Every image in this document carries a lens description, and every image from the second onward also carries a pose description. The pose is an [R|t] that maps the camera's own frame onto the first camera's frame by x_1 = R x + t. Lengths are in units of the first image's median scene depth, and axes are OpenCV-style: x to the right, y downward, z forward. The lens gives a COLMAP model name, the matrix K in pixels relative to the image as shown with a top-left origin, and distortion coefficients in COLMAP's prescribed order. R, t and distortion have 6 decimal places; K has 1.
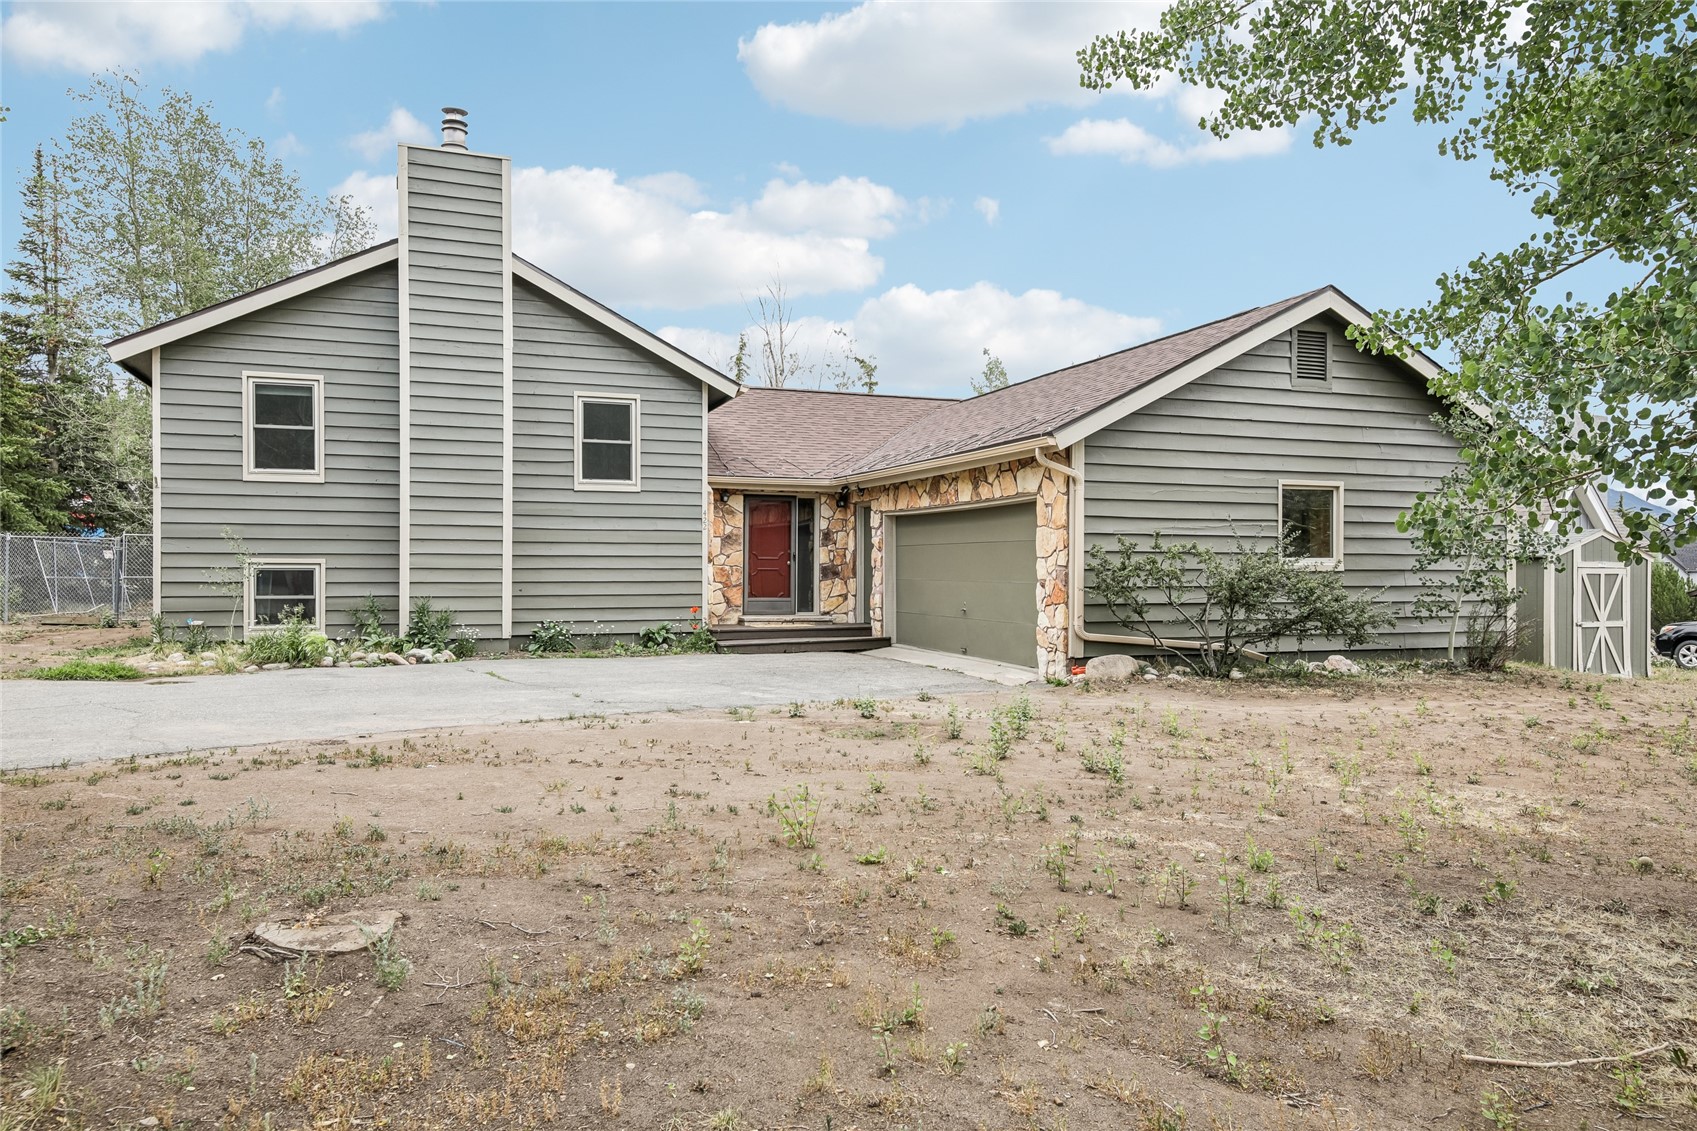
lens RADIAL K [[1143.7, 0, 800.6], [0, 1143.7, 551.7], [0, 0, 1]] dist [0.029489, 0.002422]
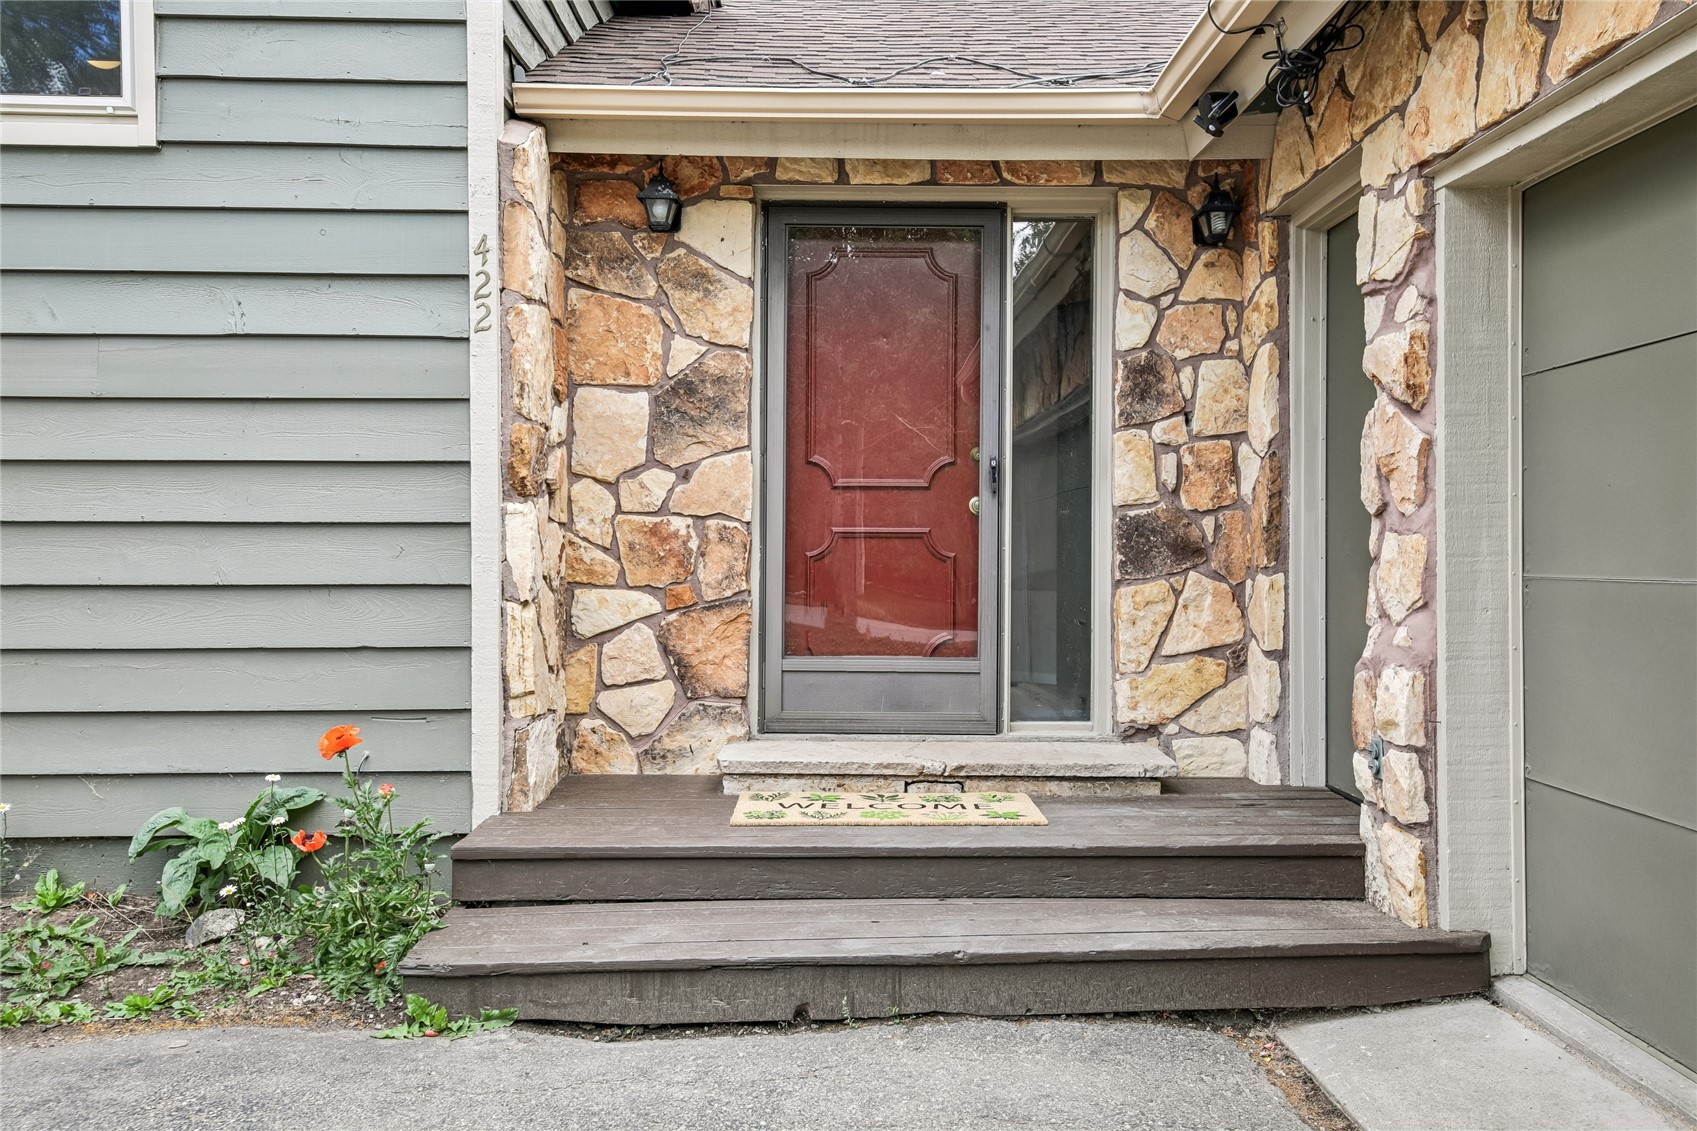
lens RADIAL K [[1298.7, 0, 849.1], [0, 1298.7, 561.0], [0, 0, 1]] dist [0.004912, 0.000442]
pose [[0.948555, 0.000359, -0.316612, 0.048544], [0.005596, 0.999824, 0.017899, 0.016754], [0.316563, -0.018750, 0.948386, 0.758563]]
